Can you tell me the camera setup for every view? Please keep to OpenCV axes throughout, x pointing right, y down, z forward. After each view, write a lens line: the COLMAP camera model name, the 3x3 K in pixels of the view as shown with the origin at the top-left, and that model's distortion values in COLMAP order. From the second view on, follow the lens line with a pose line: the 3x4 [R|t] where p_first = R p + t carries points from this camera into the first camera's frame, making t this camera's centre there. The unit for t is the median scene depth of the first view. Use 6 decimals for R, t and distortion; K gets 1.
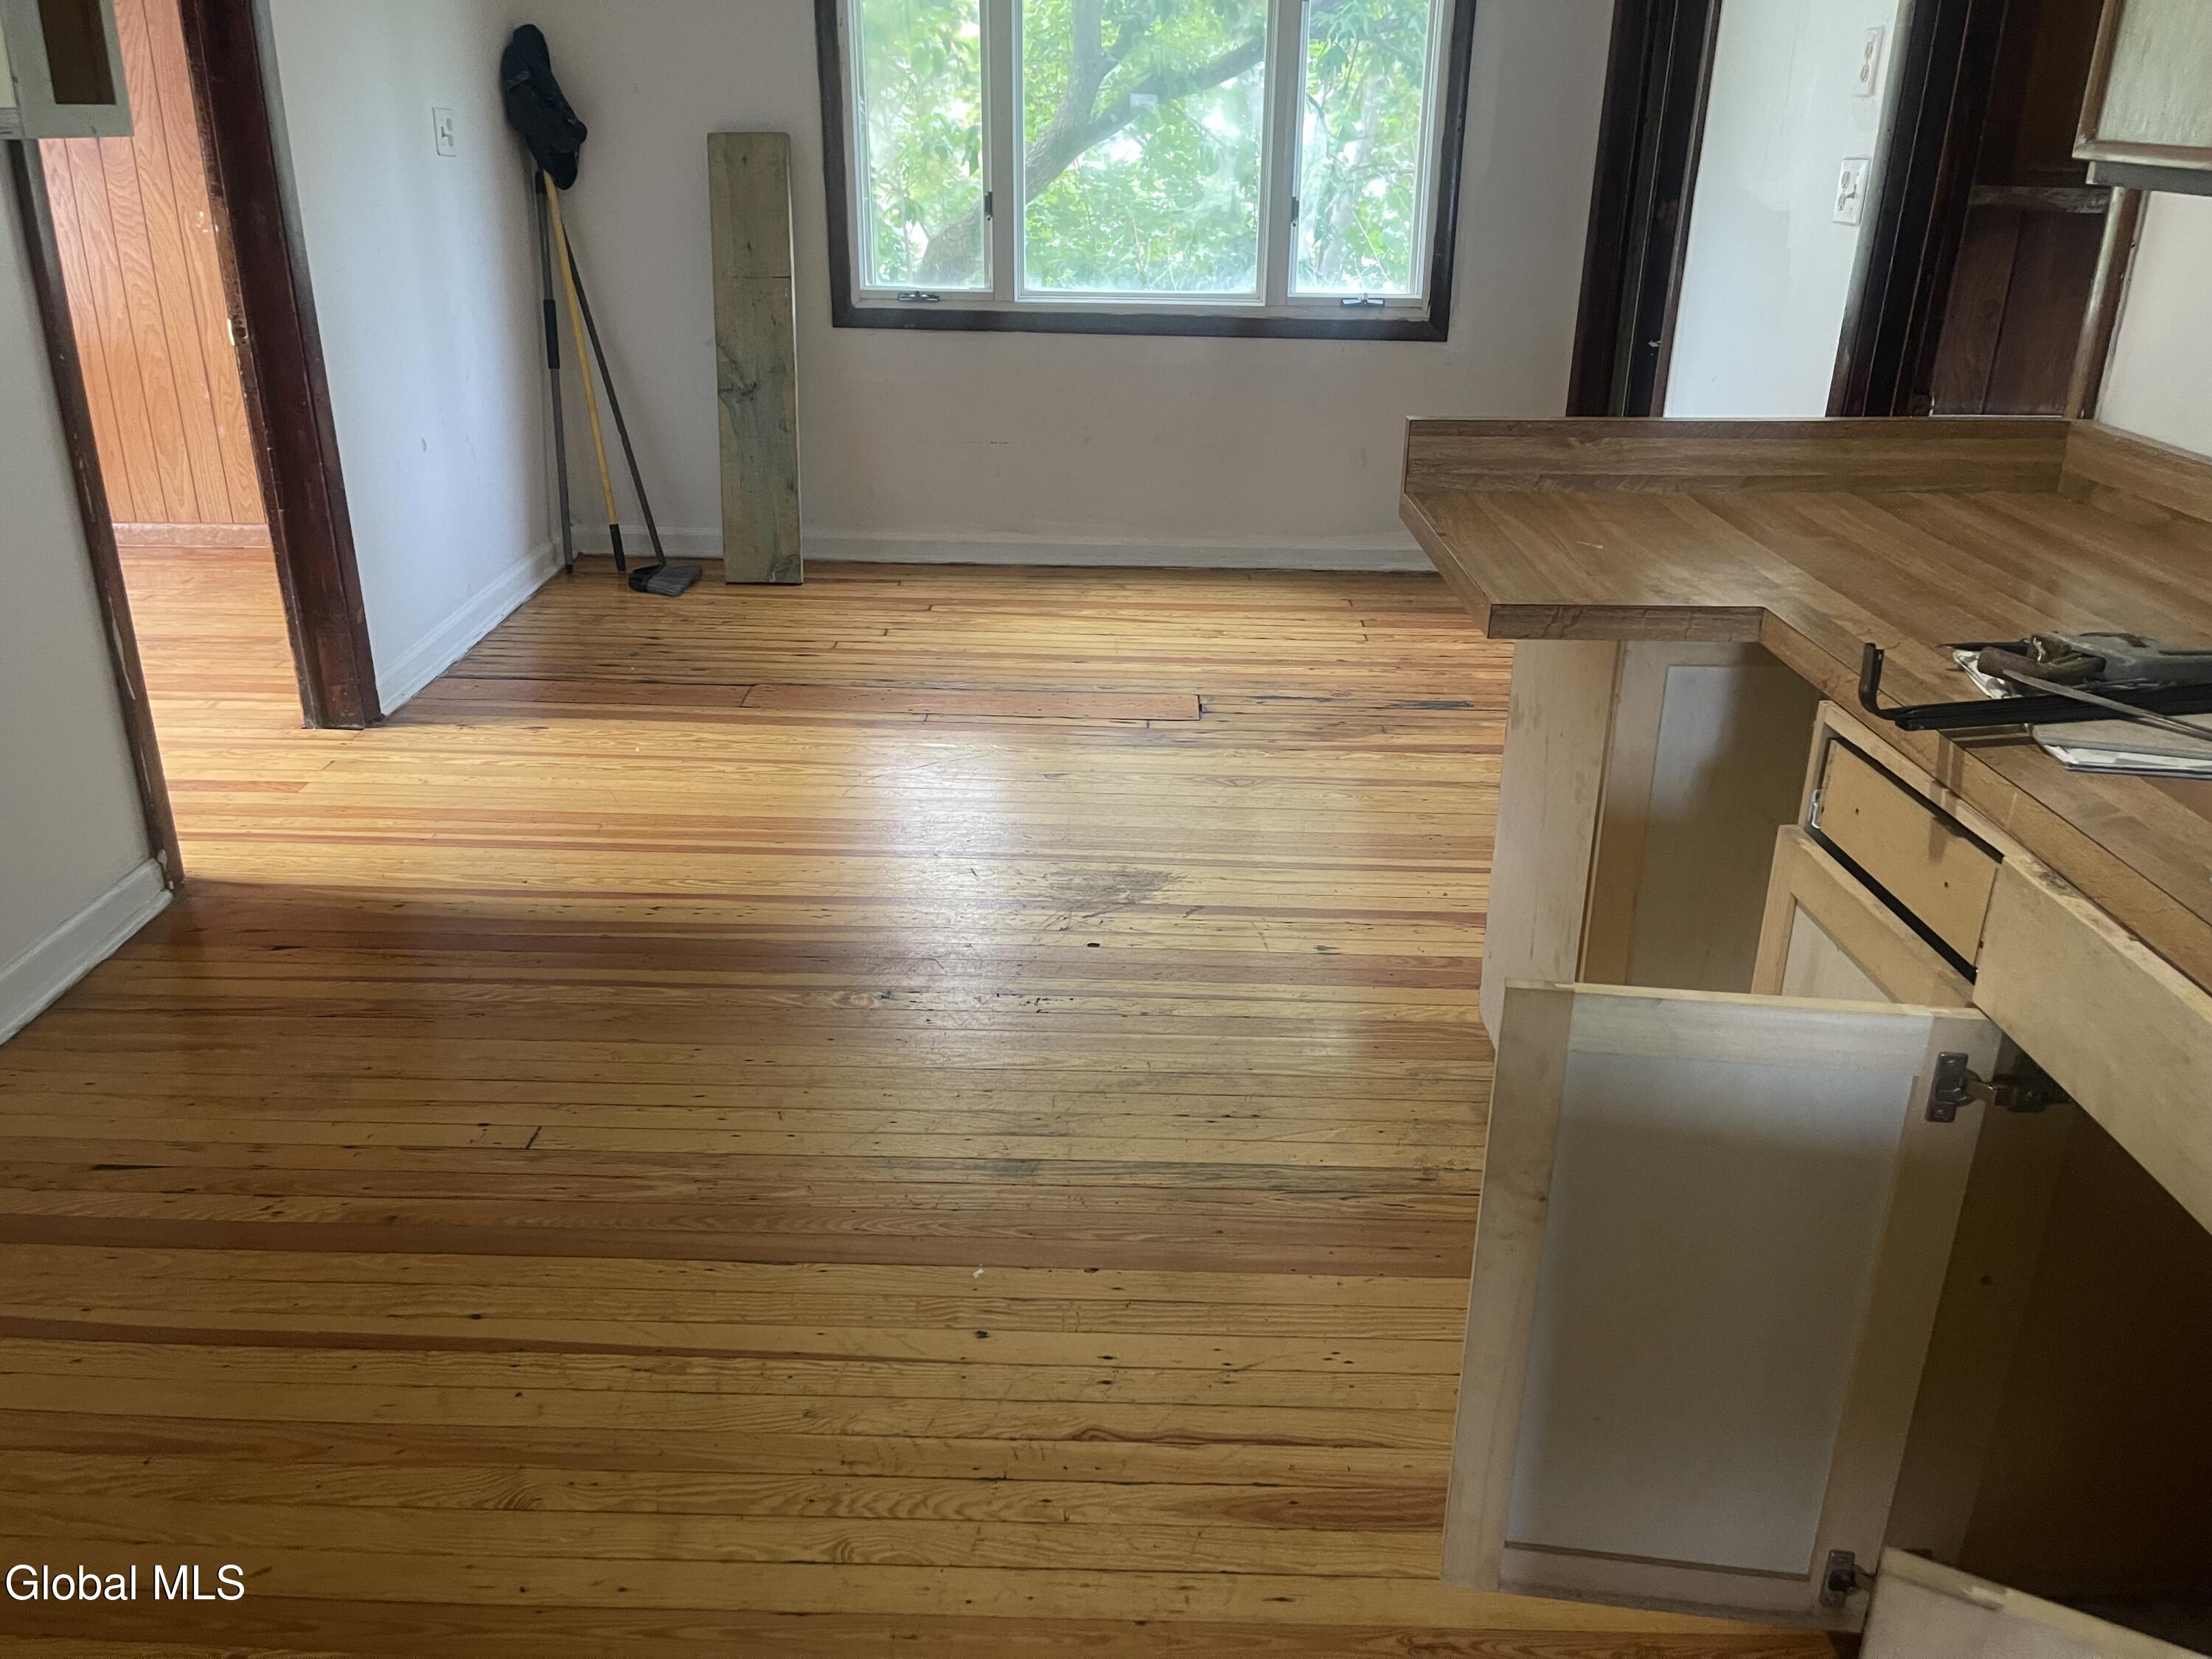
lens RADIAL K [[1691.6, 0, 1113.1], [0, 1691.6, 810.7], [0, 0, 1]] dist [0.050370, -0.052081]
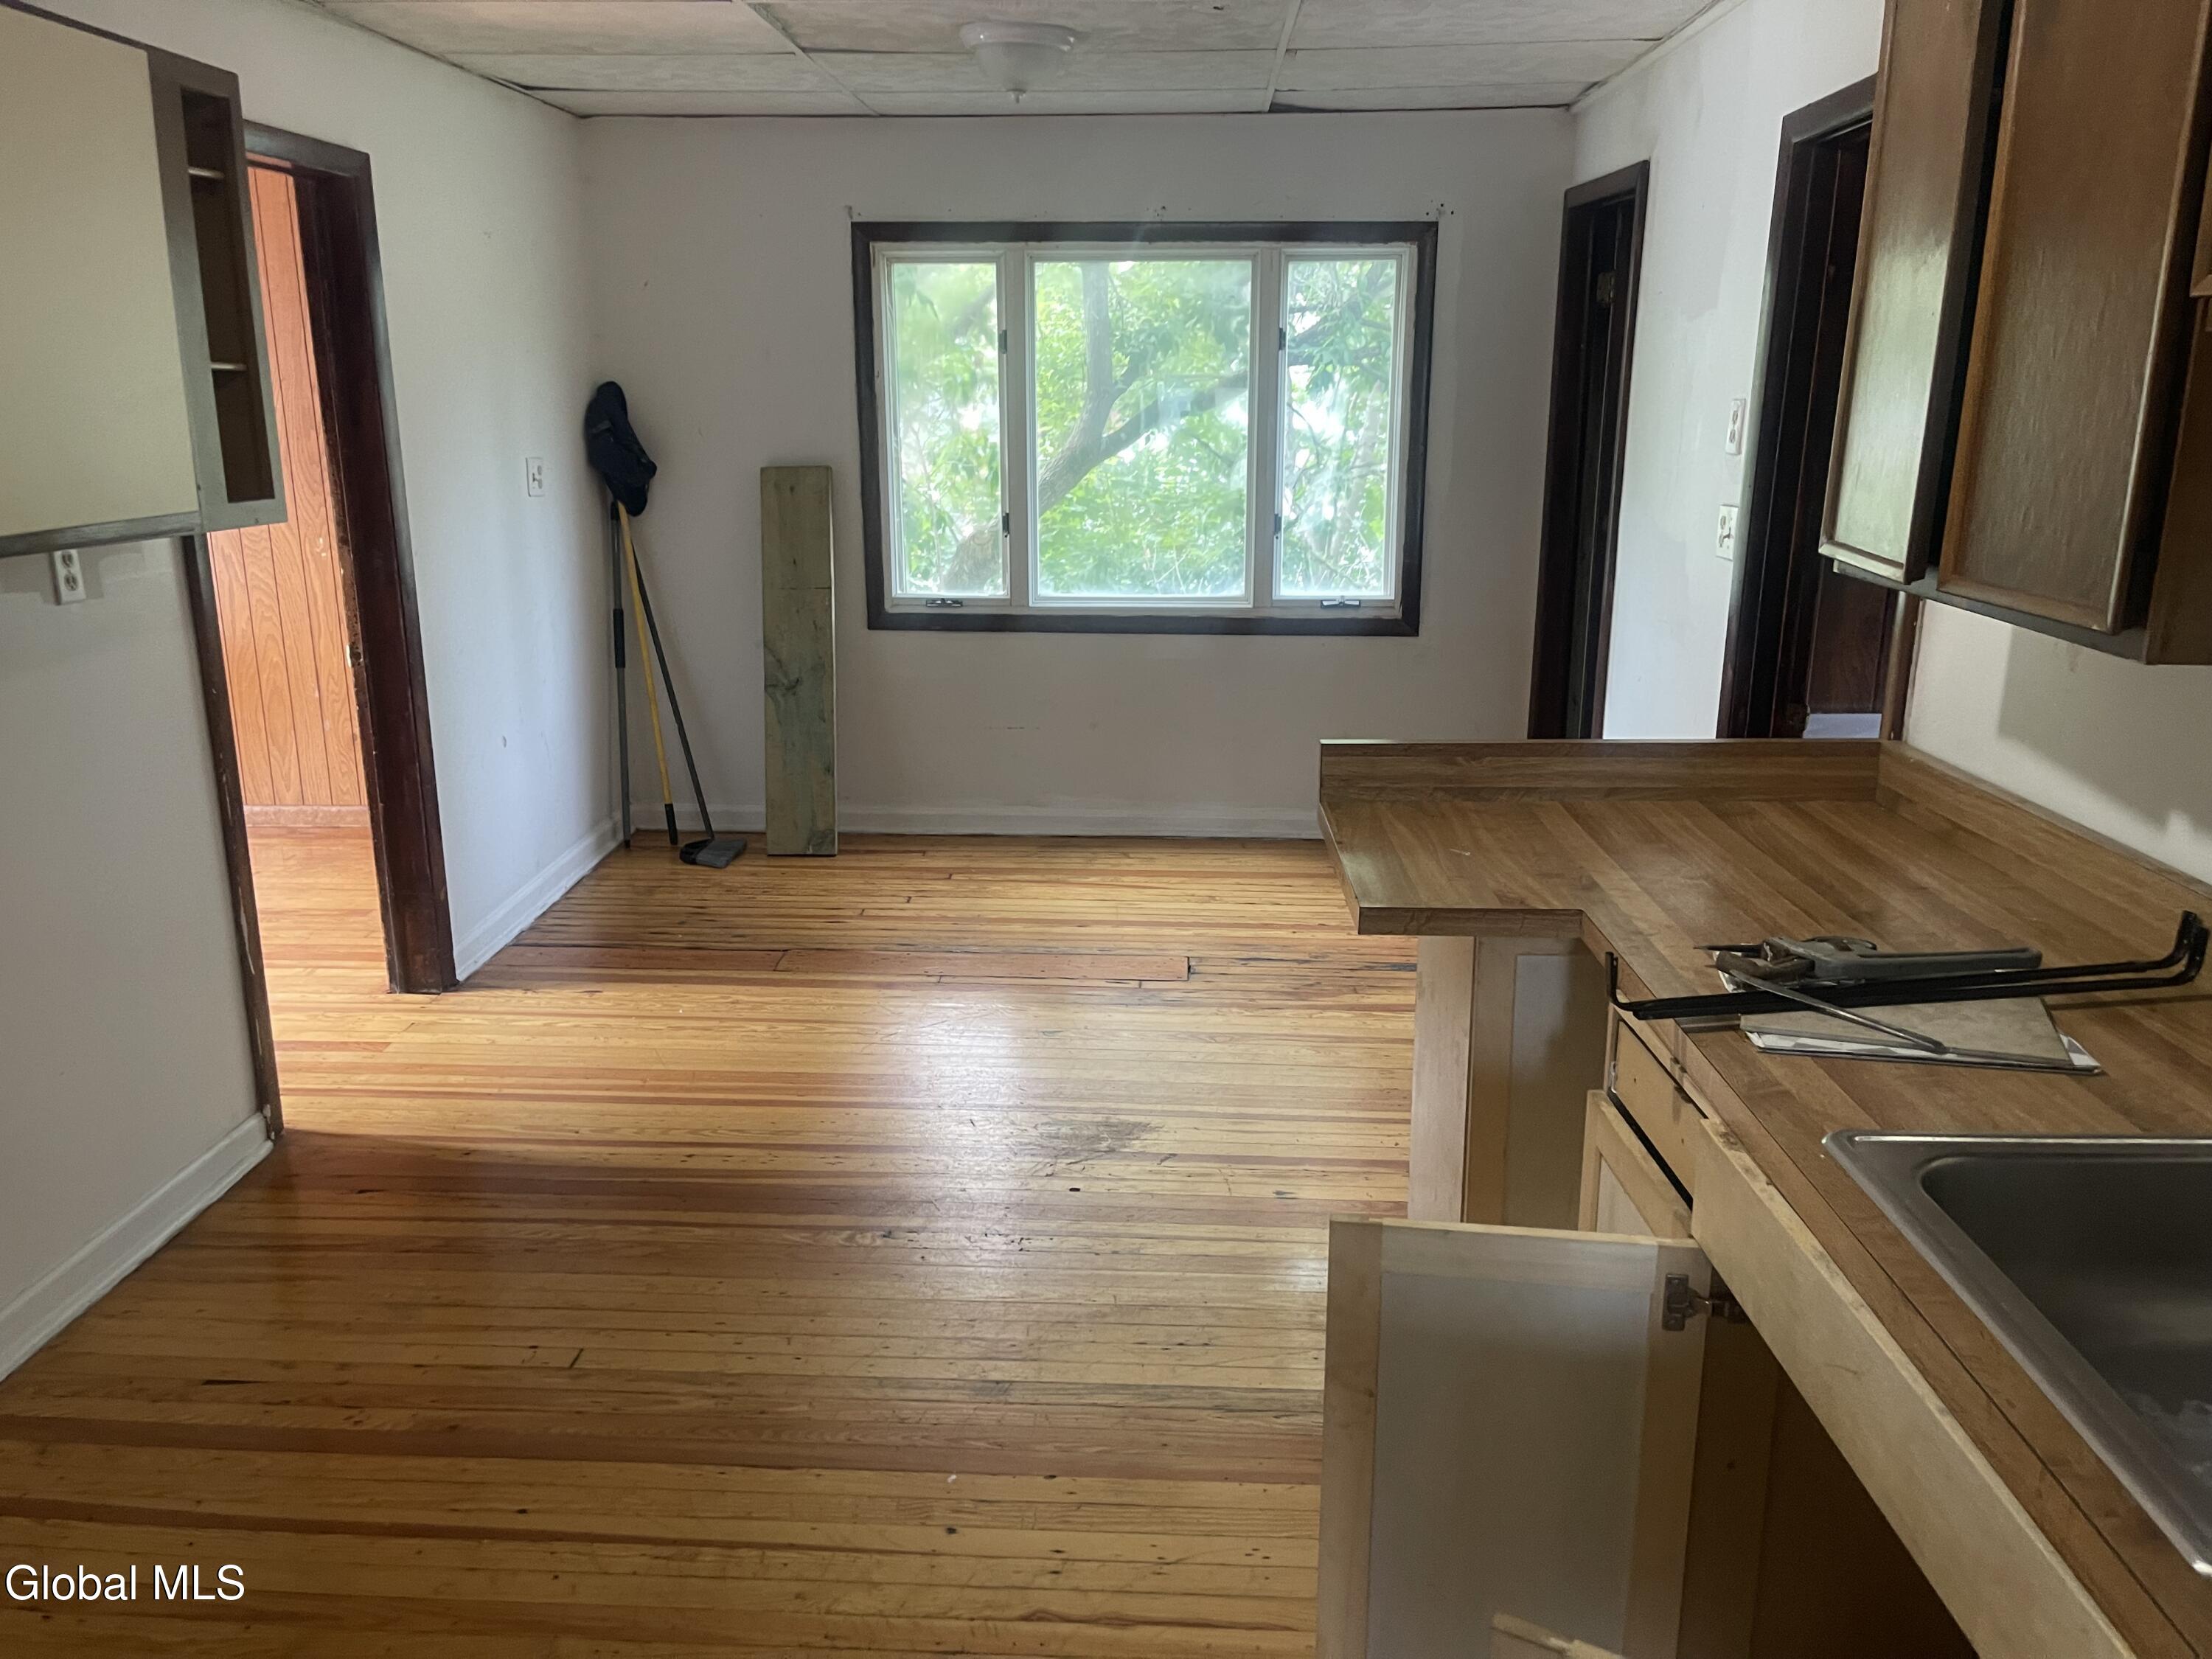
lens RADIAL K [[1691.6, 0, 1096.9], [0, 1691.6, 837.3], [0, 0, 1]] dist [0.050370, -0.052081]
pose [[0.999264, -0.005291, -0.038003, 0.049699], [0.000427, 0.991917, -0.126887, -0.010043], [0.038367, 0.126777, 0.991189, -0.150915]]
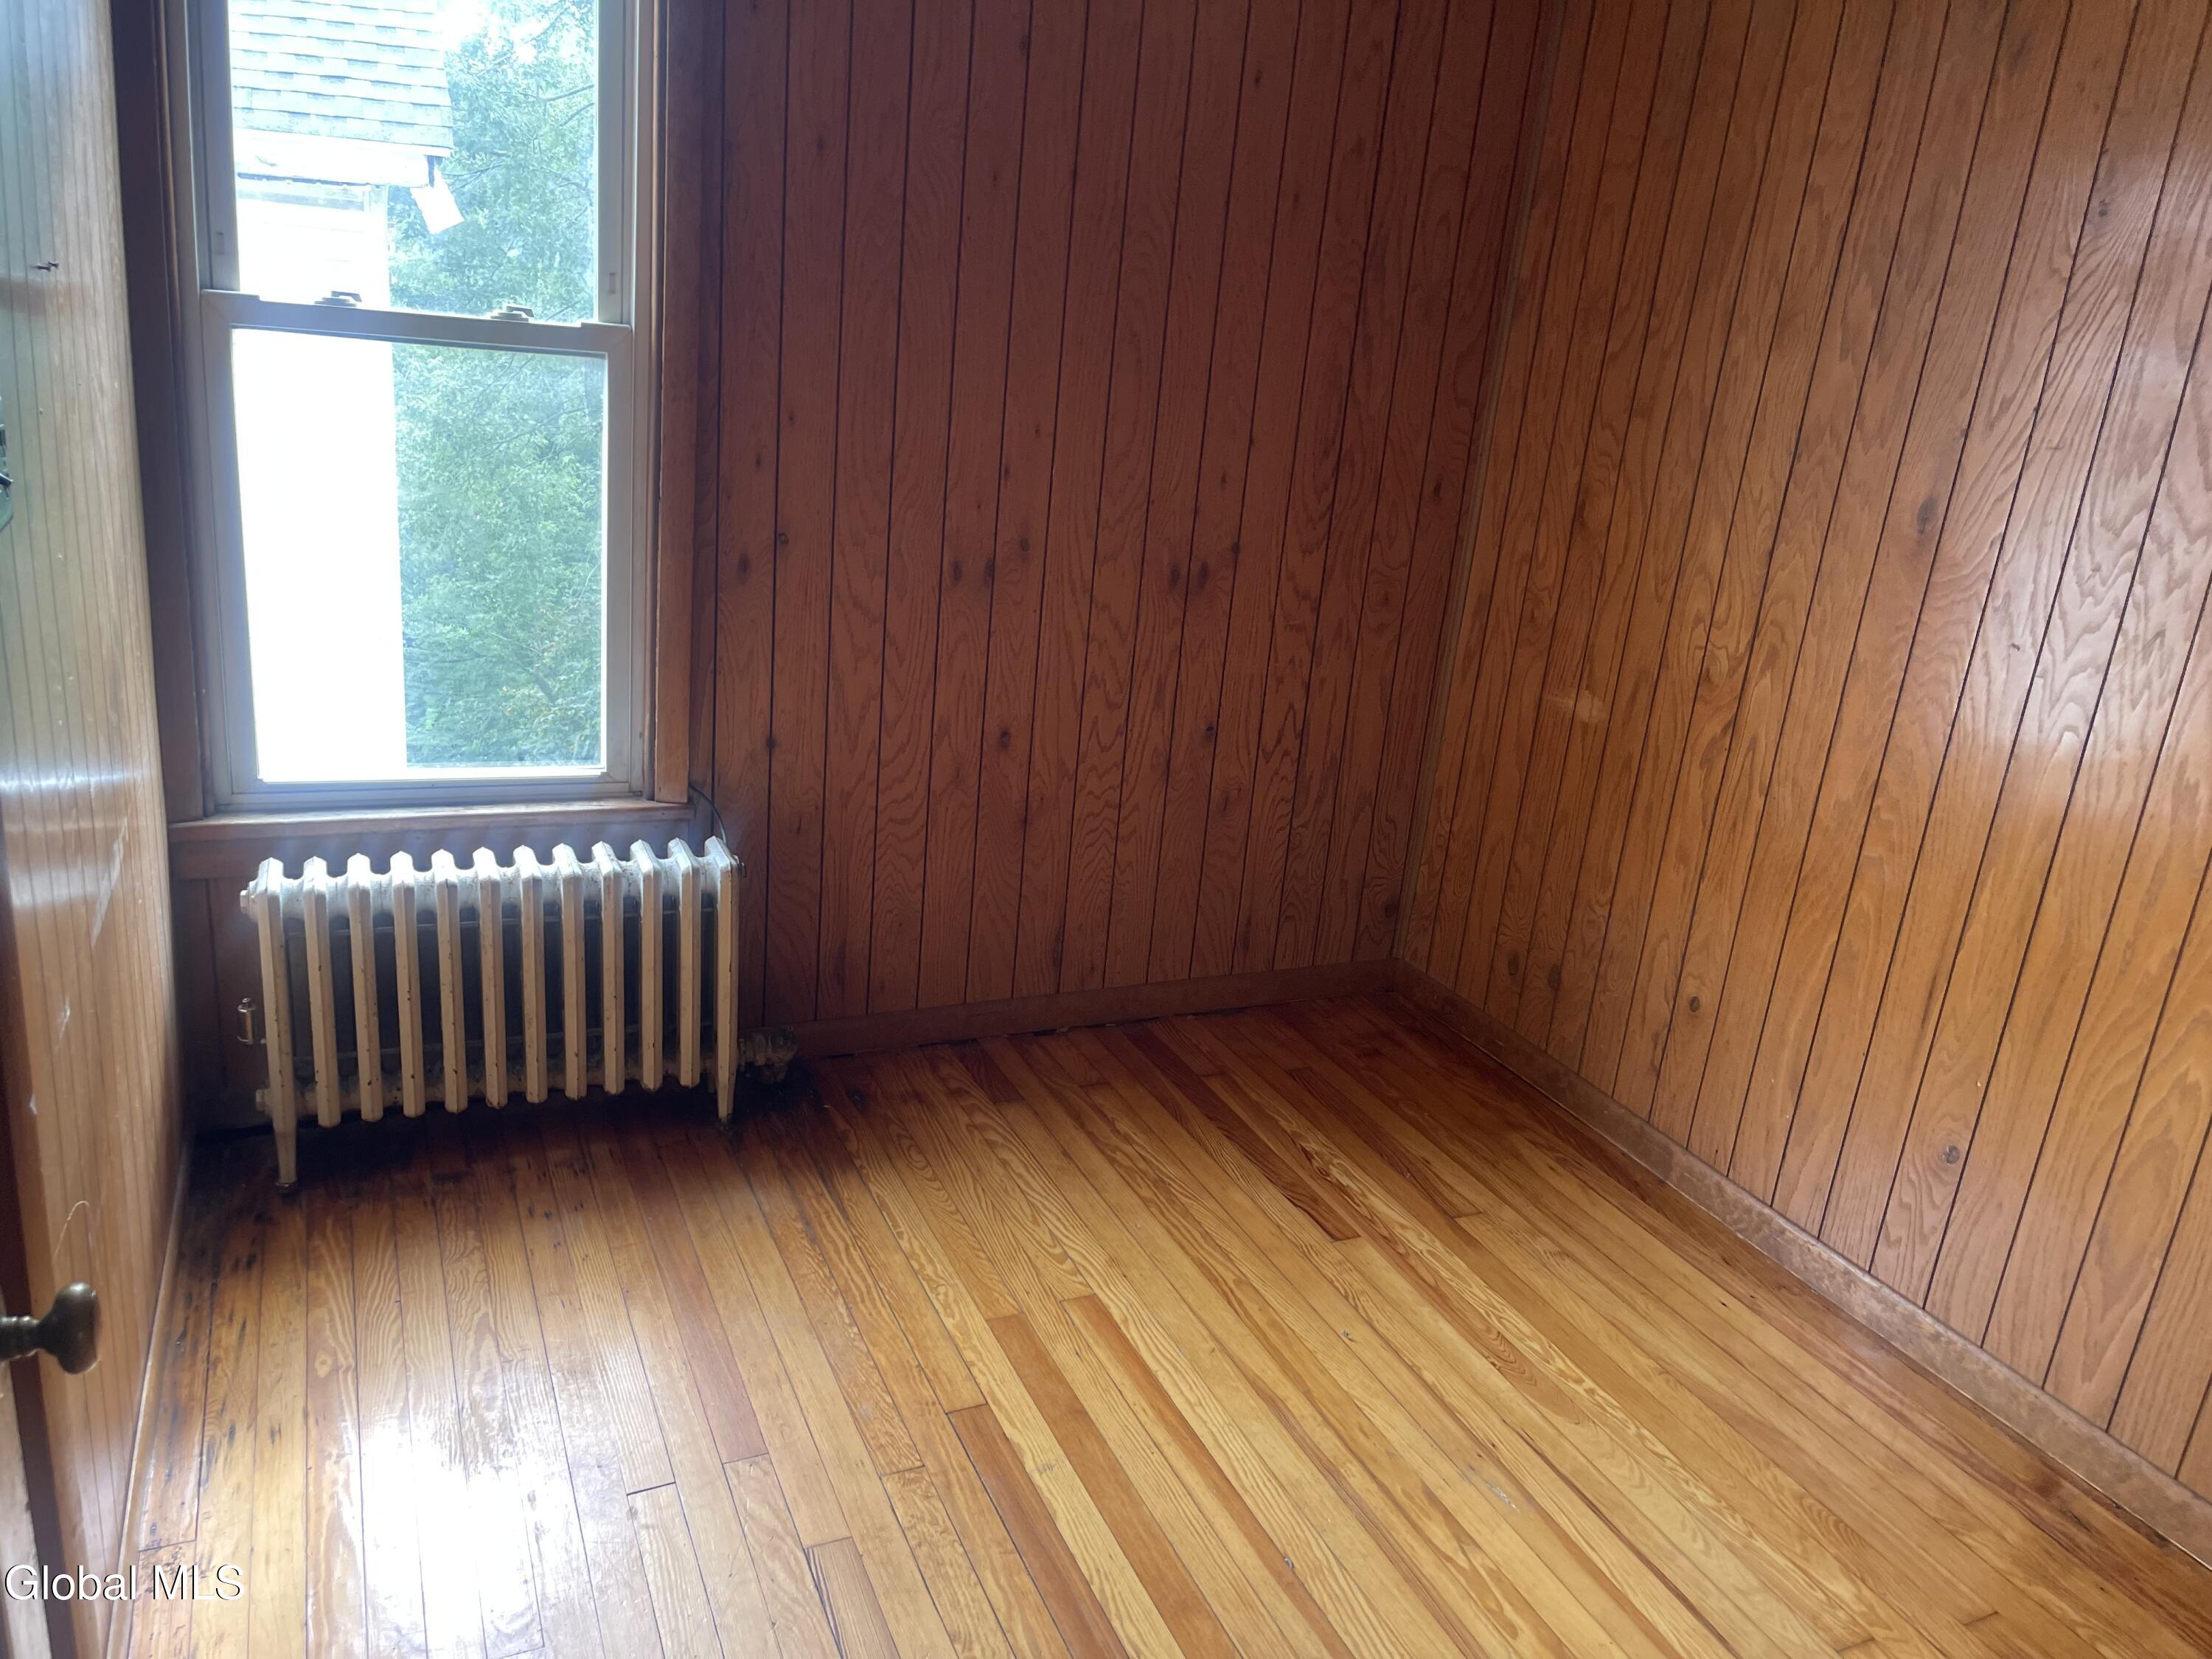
lens RADIAL K [[1691.6, 0, 1104.1], [0, 1691.6, 834.3], [0, 0, 1]] dist [0.050370, -0.052081]
pose [[0.409400, 0.311060, -0.857691, -0.562199], [-0.417632, 0.899704, 0.126949, -0.455608], [0.811157, 0.306226, 0.498247, 0.955534]]
